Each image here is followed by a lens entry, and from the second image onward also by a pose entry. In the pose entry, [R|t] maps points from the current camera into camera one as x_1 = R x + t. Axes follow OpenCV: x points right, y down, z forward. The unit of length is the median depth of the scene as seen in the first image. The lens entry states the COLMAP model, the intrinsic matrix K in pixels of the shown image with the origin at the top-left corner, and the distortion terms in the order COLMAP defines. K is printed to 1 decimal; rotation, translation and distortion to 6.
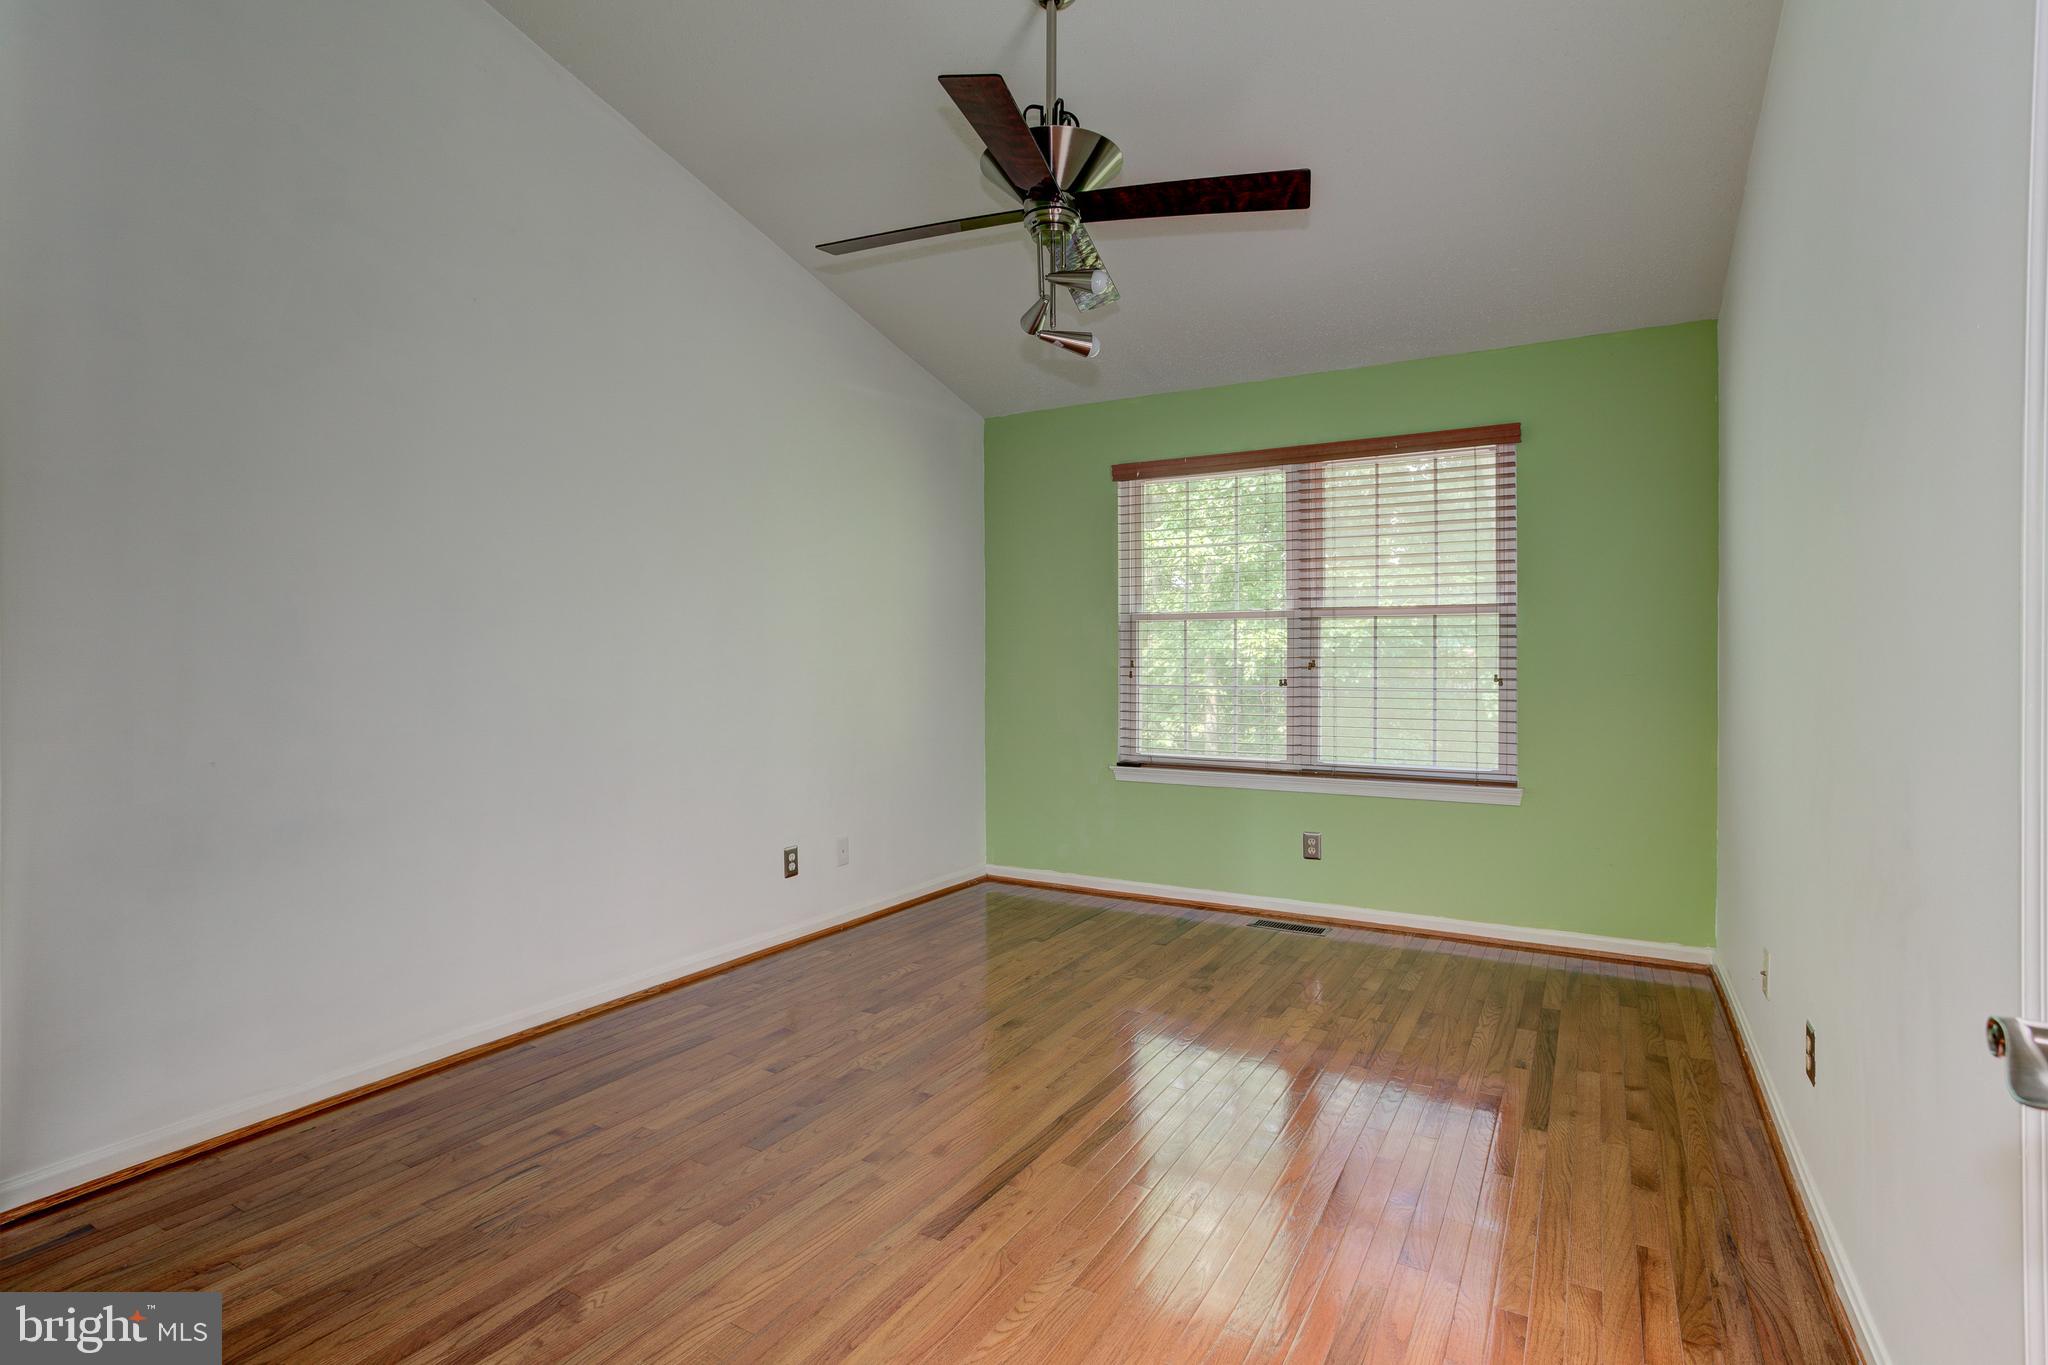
lens RADIAL K [[969.5, 0, 1001.4], [0, 969.5, 684.1], [0, 0, 1]] dist [-0.050215, 0.032955]
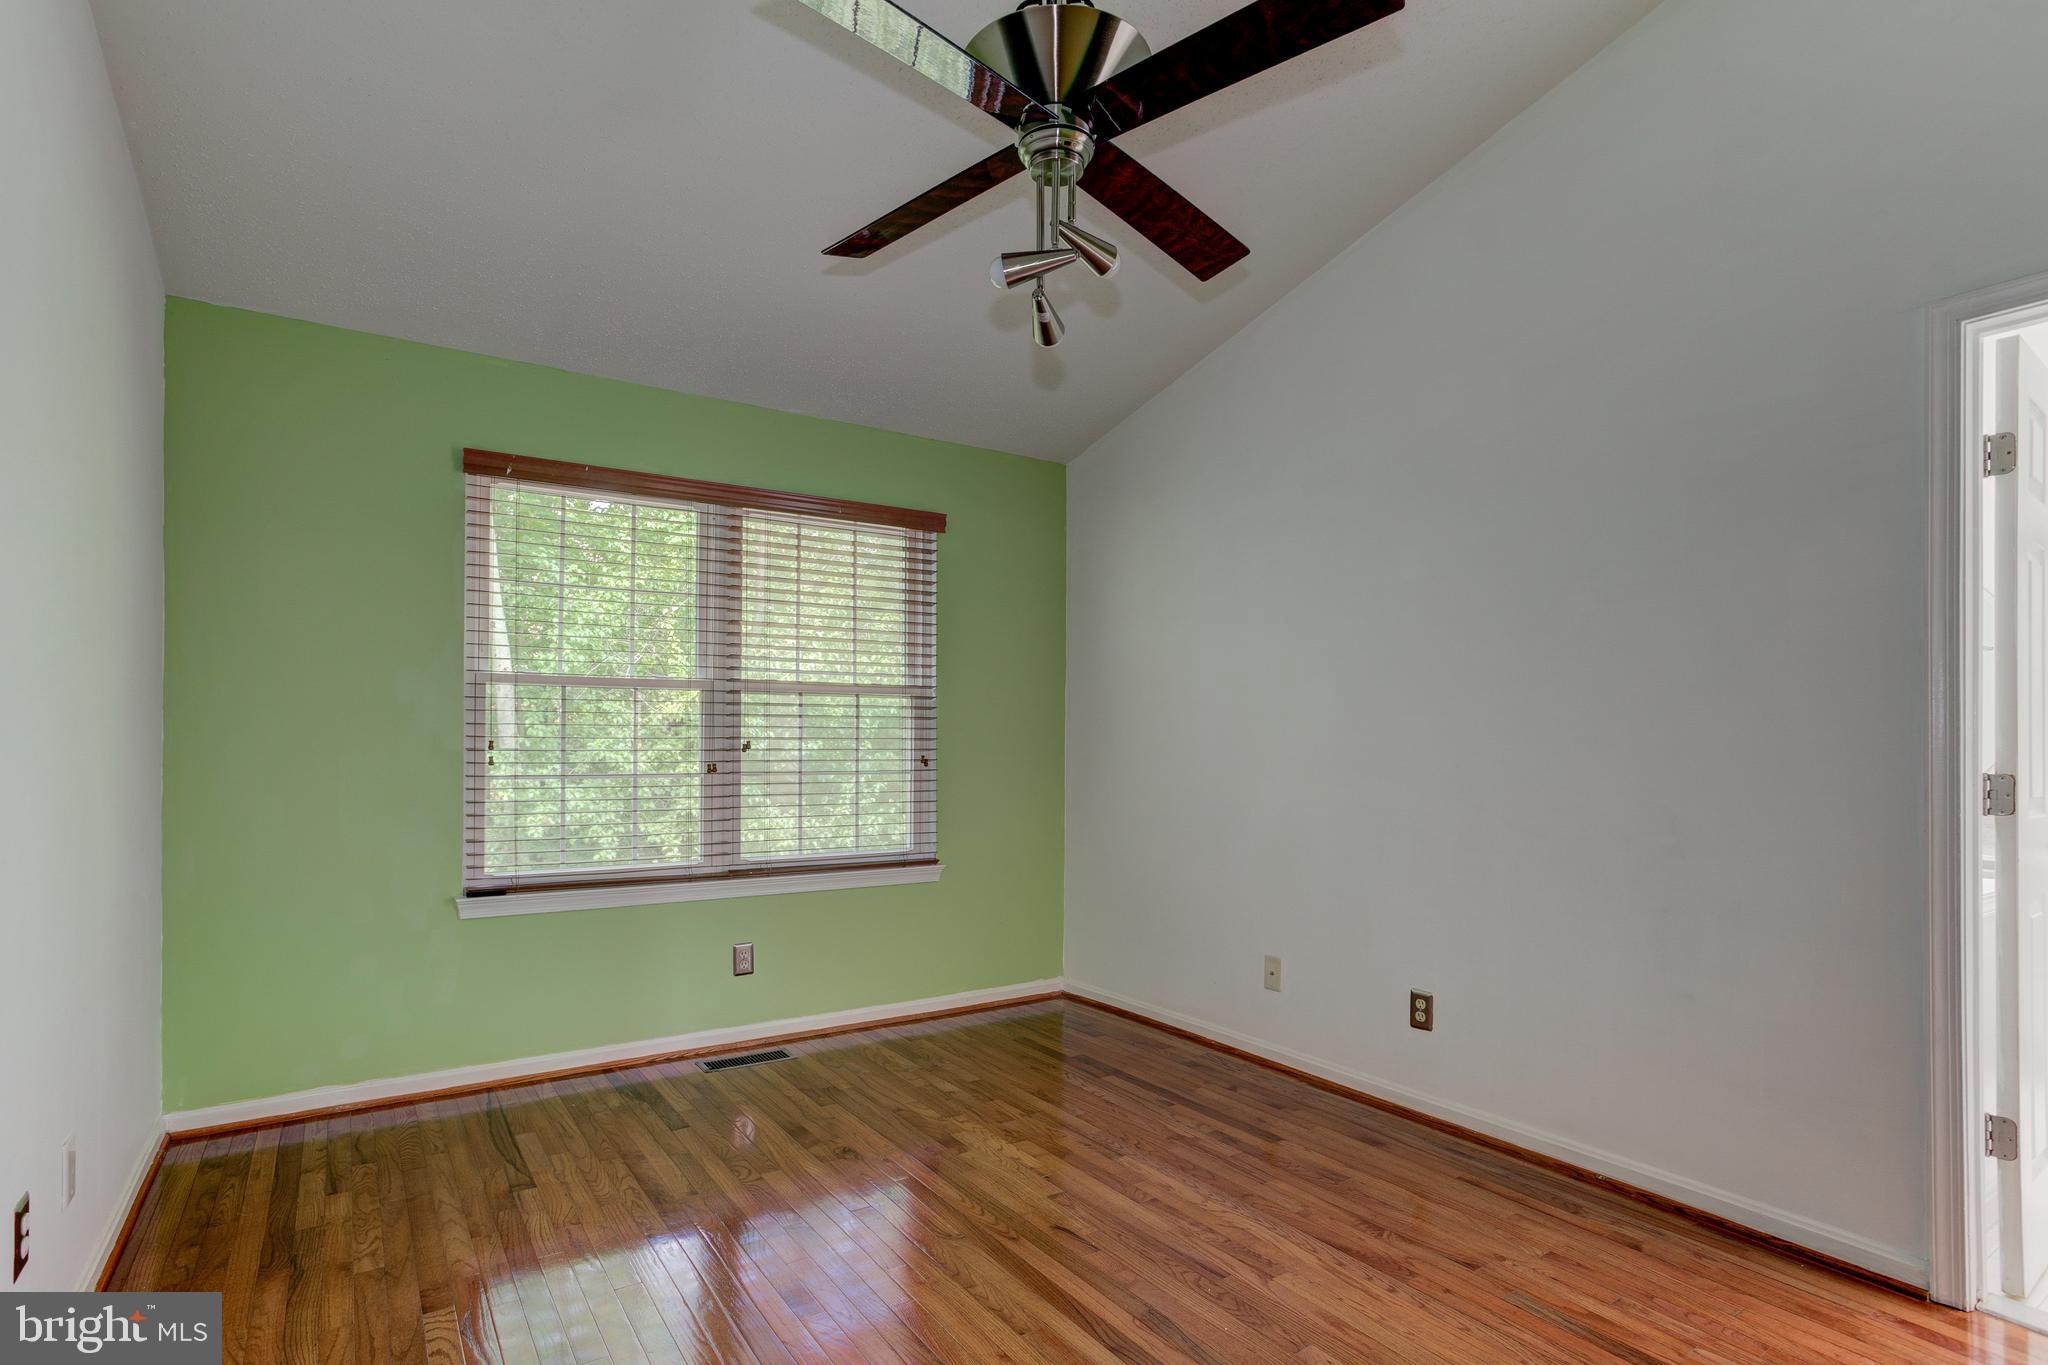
lens RADIAL K [[1016.1, 0, 1015.0], [0, 1016.1, 758.2], [0, 0, 1]] dist [-0.057213, 0.040369]
pose [[0.441852, -0.013666, 0.896984, -0.402725], [0.017109, 0.999830, 0.006805, -0.012553], [-0.896925, 0.012340, 0.442011, 0.426588]]
